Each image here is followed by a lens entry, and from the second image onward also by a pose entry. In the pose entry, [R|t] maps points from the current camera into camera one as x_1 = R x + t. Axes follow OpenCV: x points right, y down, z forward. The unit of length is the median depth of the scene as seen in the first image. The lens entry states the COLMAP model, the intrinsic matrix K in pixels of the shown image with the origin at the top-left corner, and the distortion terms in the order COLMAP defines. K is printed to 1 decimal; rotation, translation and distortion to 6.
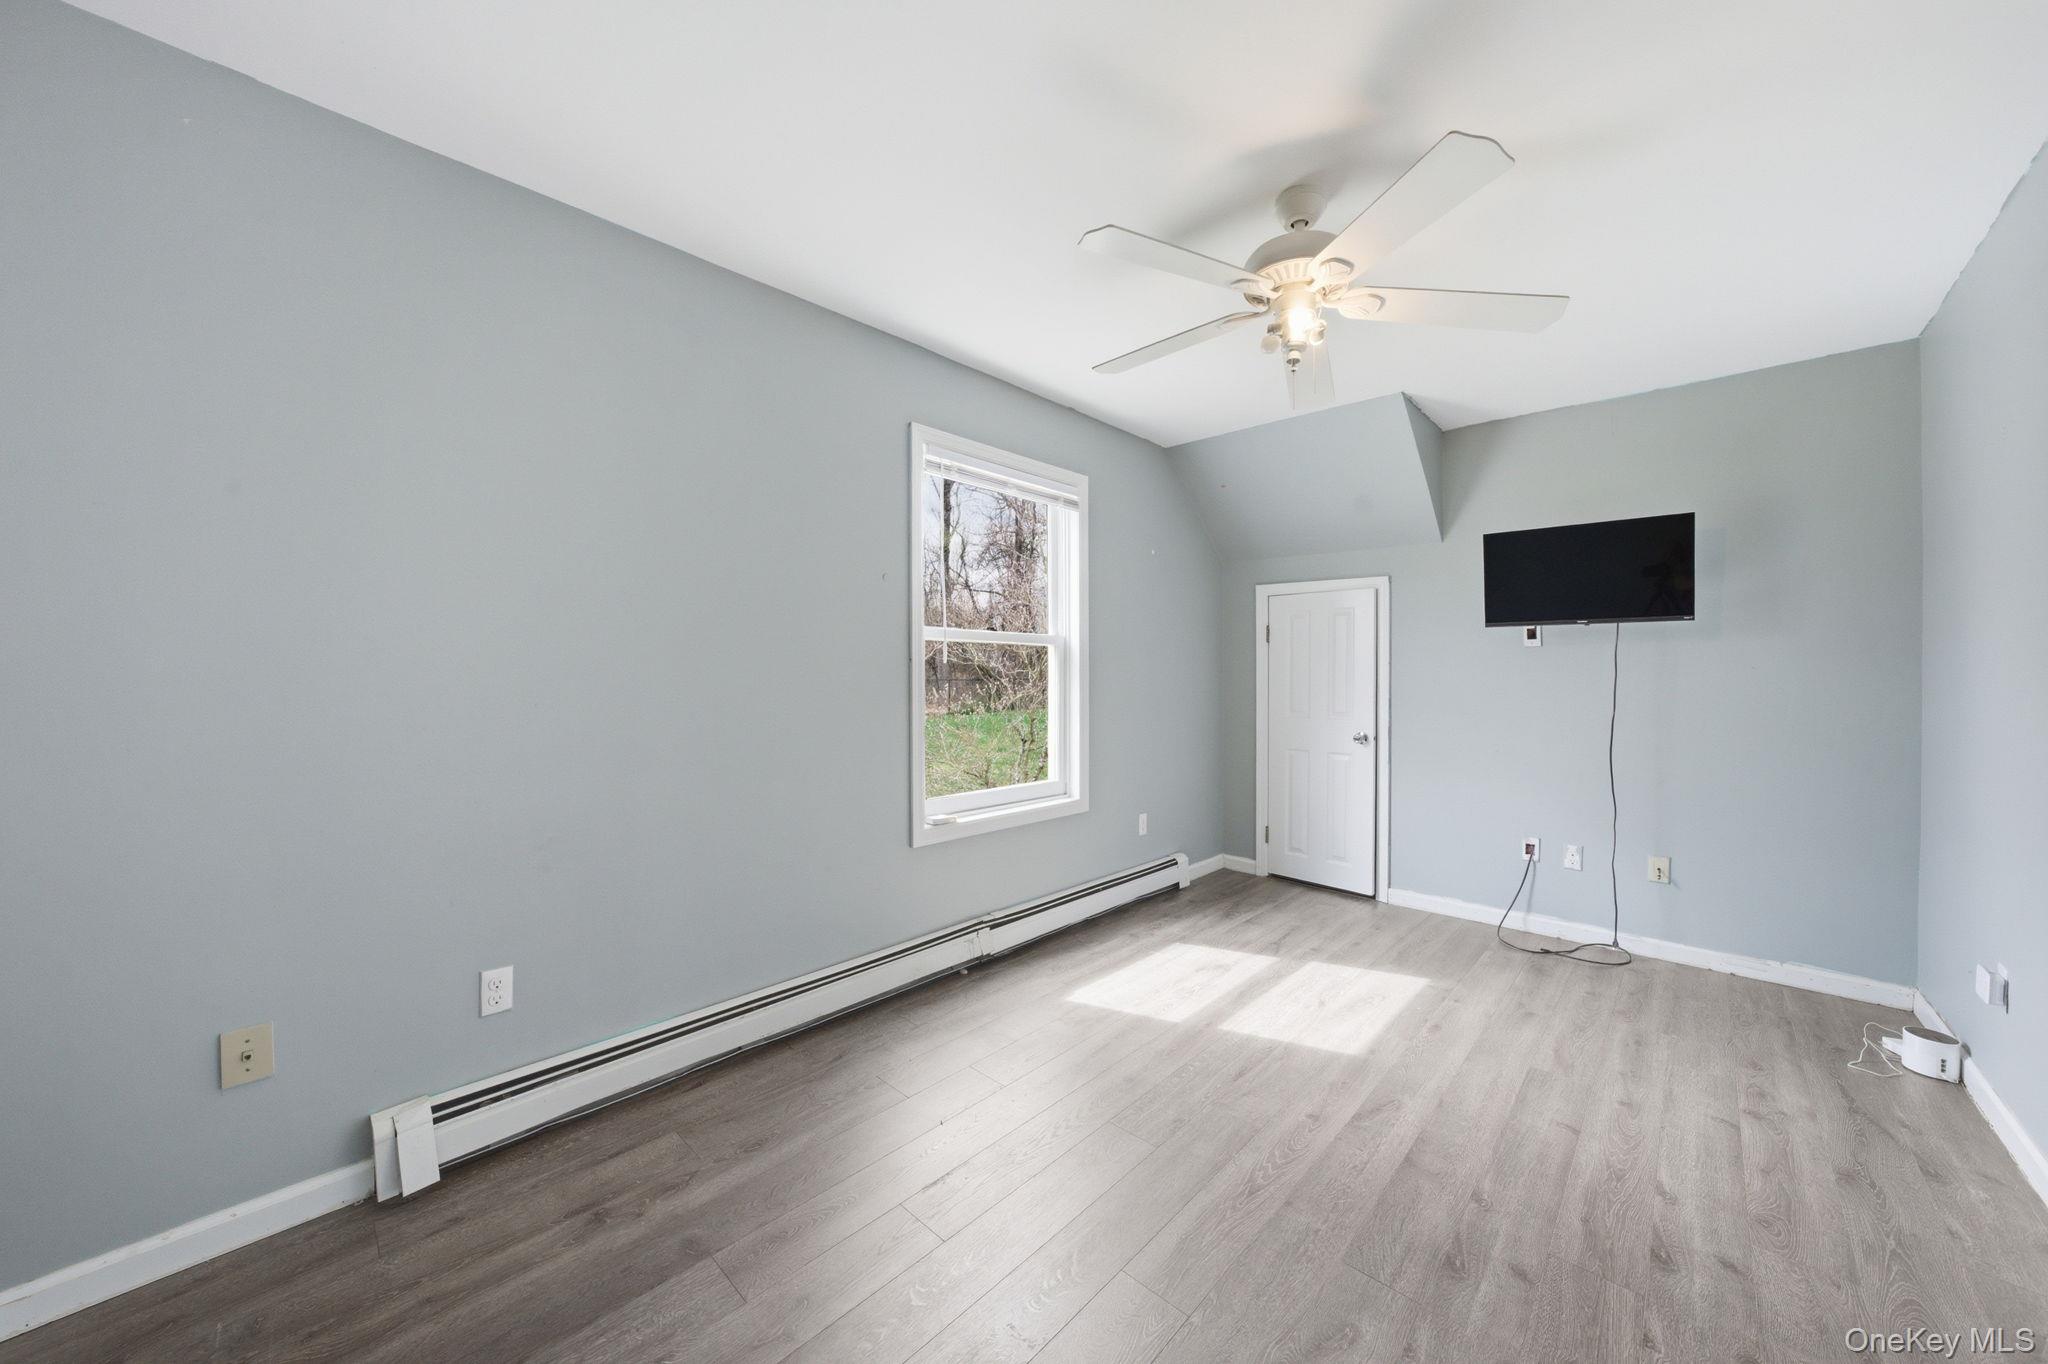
lens RADIAL K [[708.7, 0, 1024.8], [0, 708.7, 675.8], [0, 0, 1]] dist [-0.010970, 0.001052]
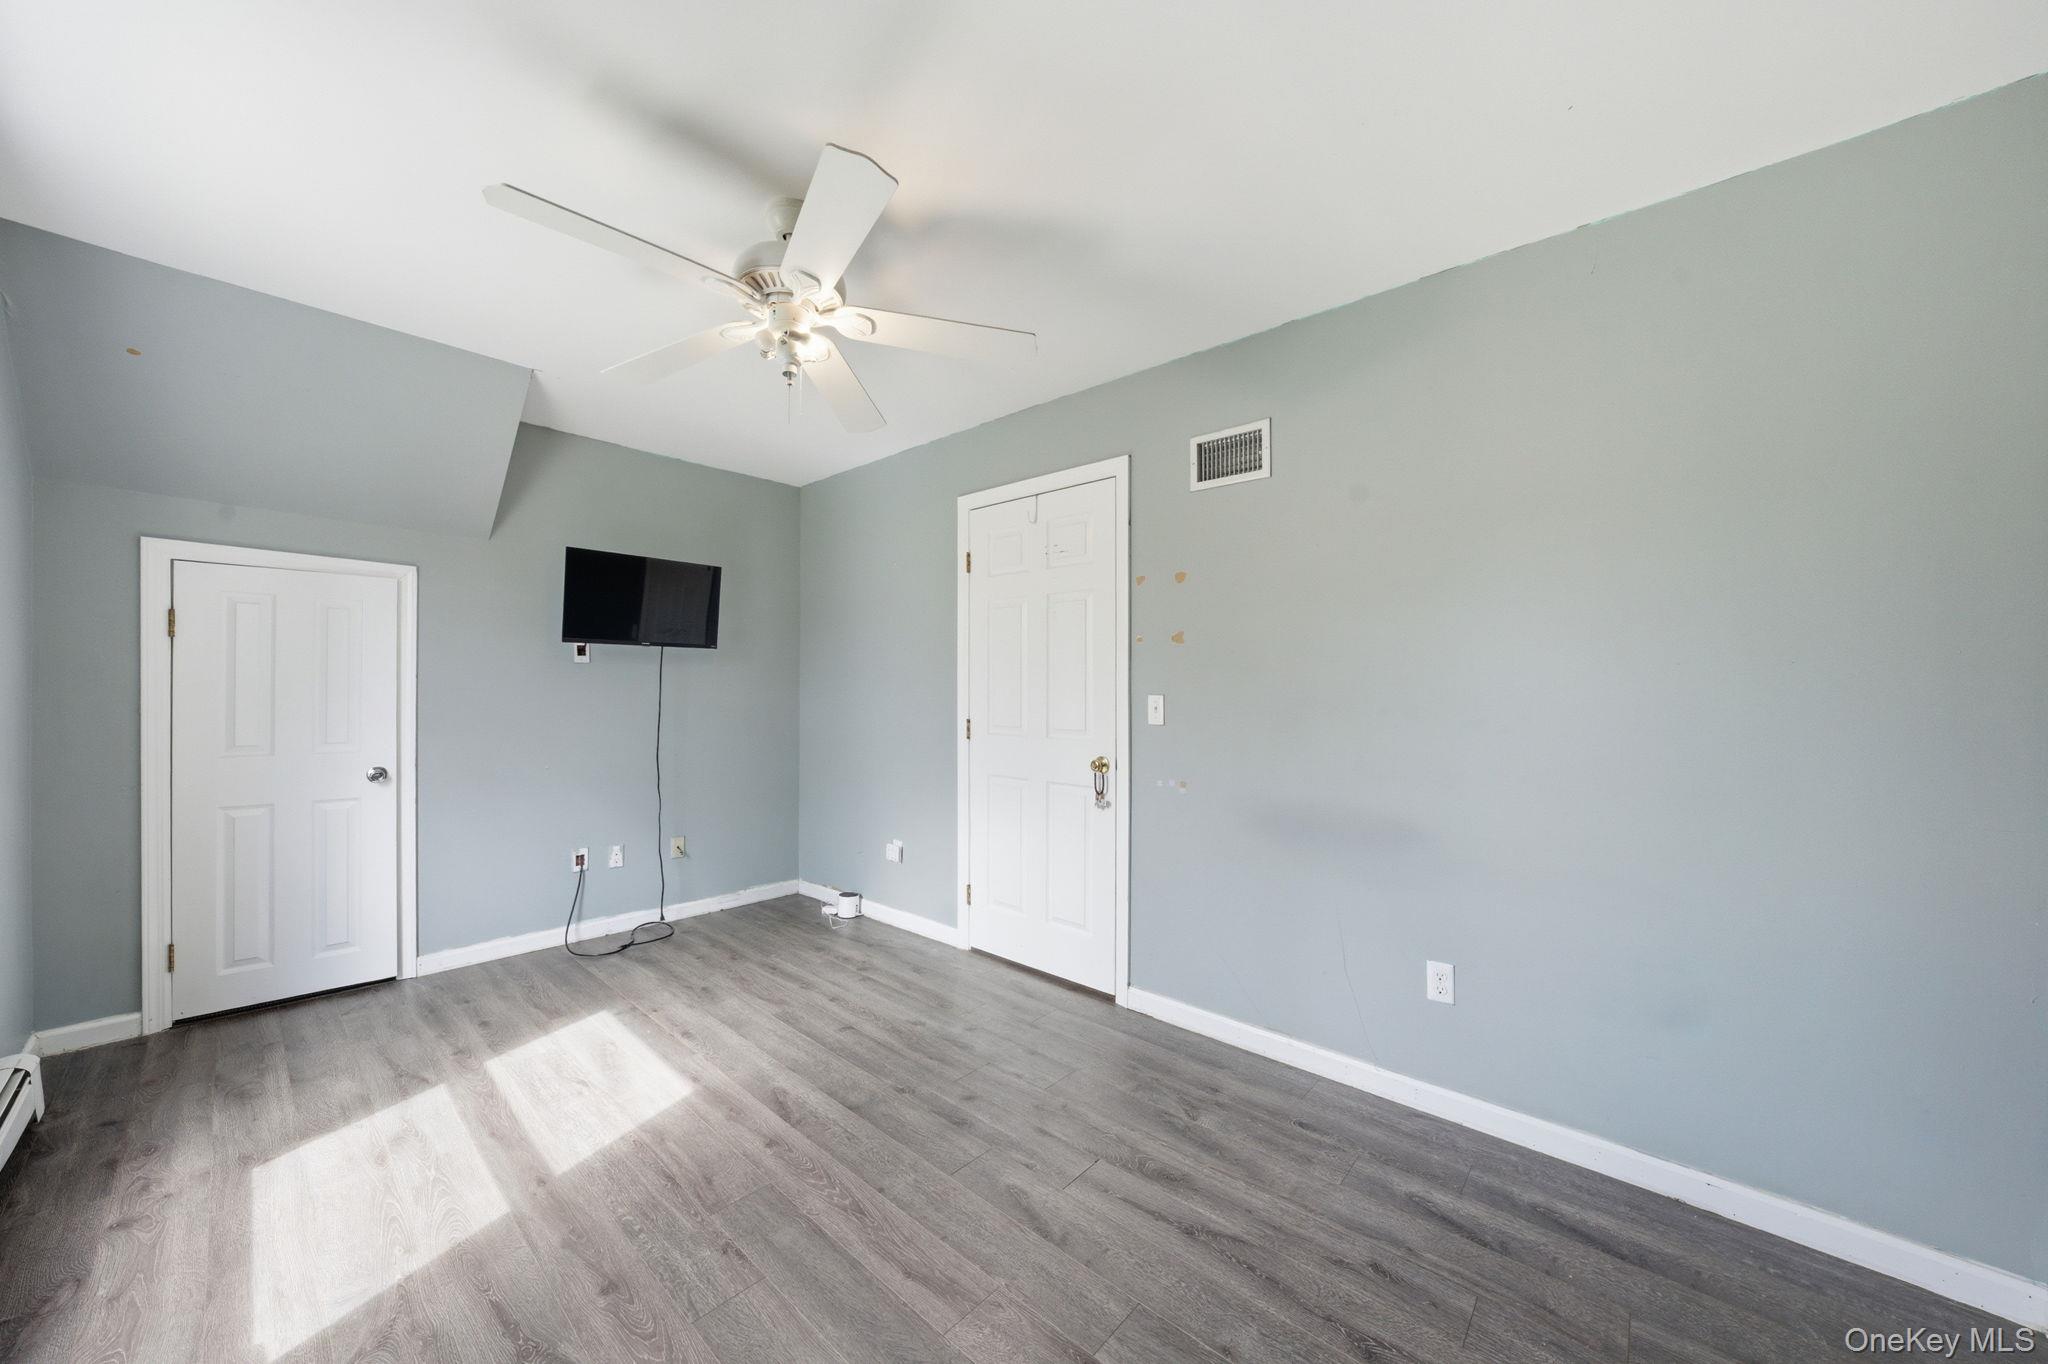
lens RADIAL K [[708.7, 0, 1025.5], [0, 708.7, 687.5], [0, 0, 1]] dist [-0.010970, 0.001052]
pose [[-0.001835, 0.000545, 0.999998, -0.346101], [-0.000811, 1.000000, -0.000547, -0.006298], [-0.999998, -0.000812, -0.001834, 0.389947]]
